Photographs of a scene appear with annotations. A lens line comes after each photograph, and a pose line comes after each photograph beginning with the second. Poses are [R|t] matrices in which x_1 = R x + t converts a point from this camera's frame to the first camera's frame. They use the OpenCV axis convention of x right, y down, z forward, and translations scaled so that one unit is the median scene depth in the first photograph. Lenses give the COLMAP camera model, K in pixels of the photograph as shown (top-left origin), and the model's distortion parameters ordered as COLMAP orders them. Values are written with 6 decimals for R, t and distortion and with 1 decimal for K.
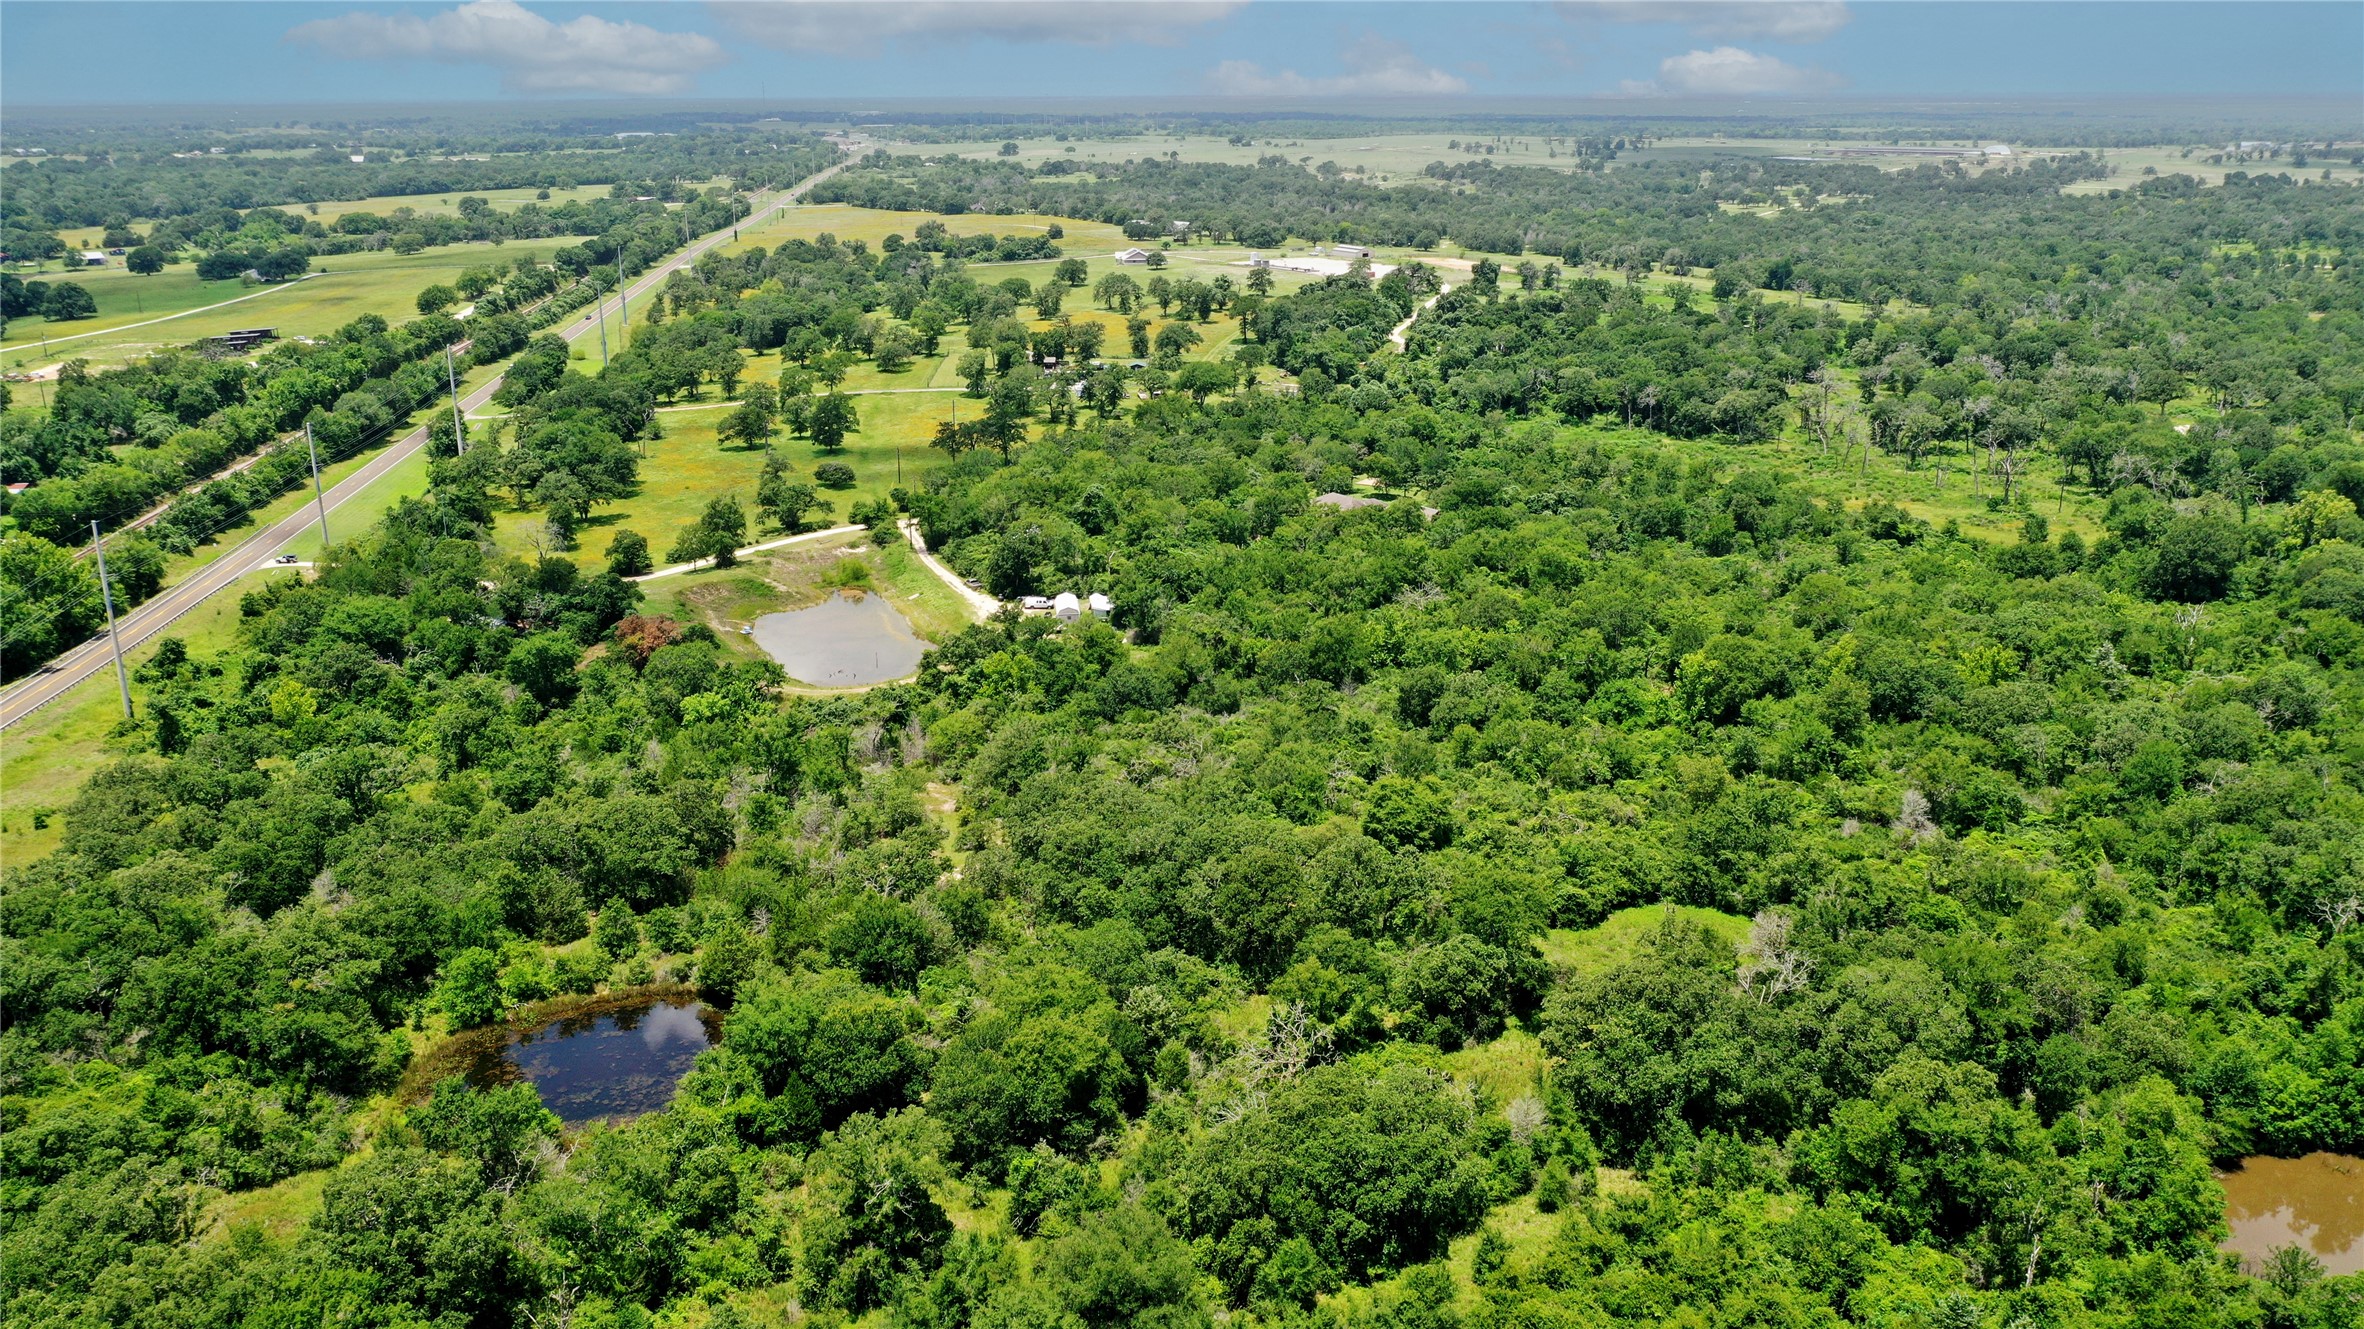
lens RADIAL K [[1894.1, 0, 1182.0], [0, 1894.1, 664.5], [0, 0, 1]] dist [0.008109, -0.018627]
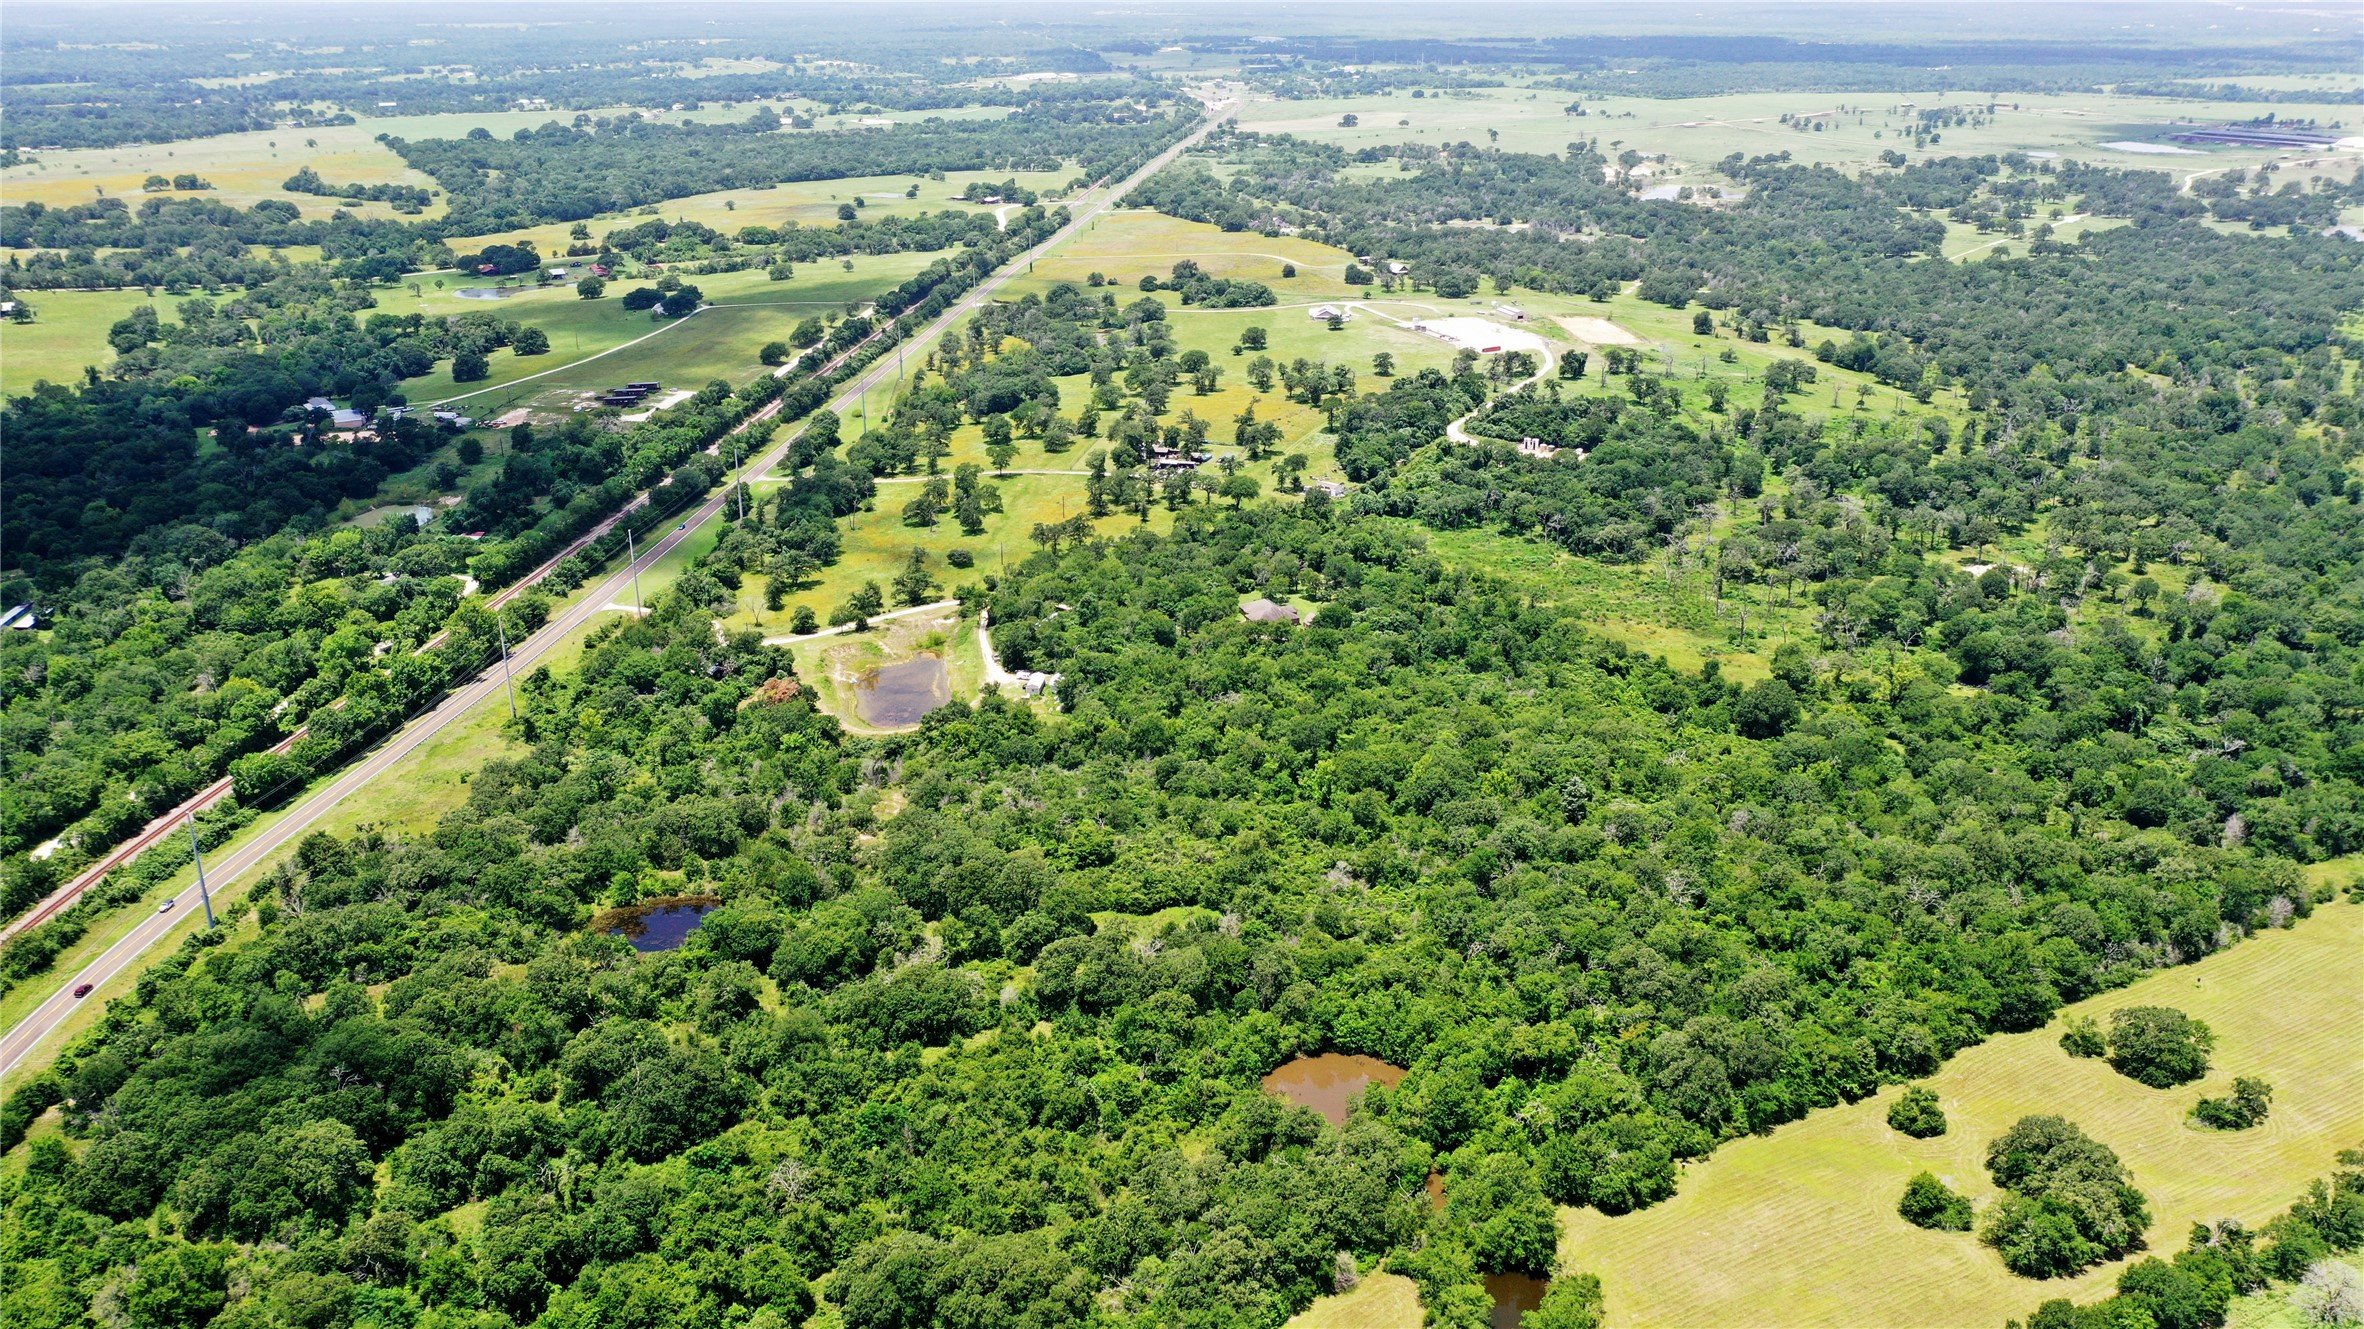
lens RADIAL K [[1894.1, 0, 1182.0], [0, 1894.1, 664.5], [0, 0, 1]] dist [0.008109, -0.018627]
pose [[0.975049, 0.081238, -0.206589, 0.506609], [-0.069007, 0.995447, 0.065745, -0.204371], [0.210990, -0.049848, 0.976216, -0.740950]]
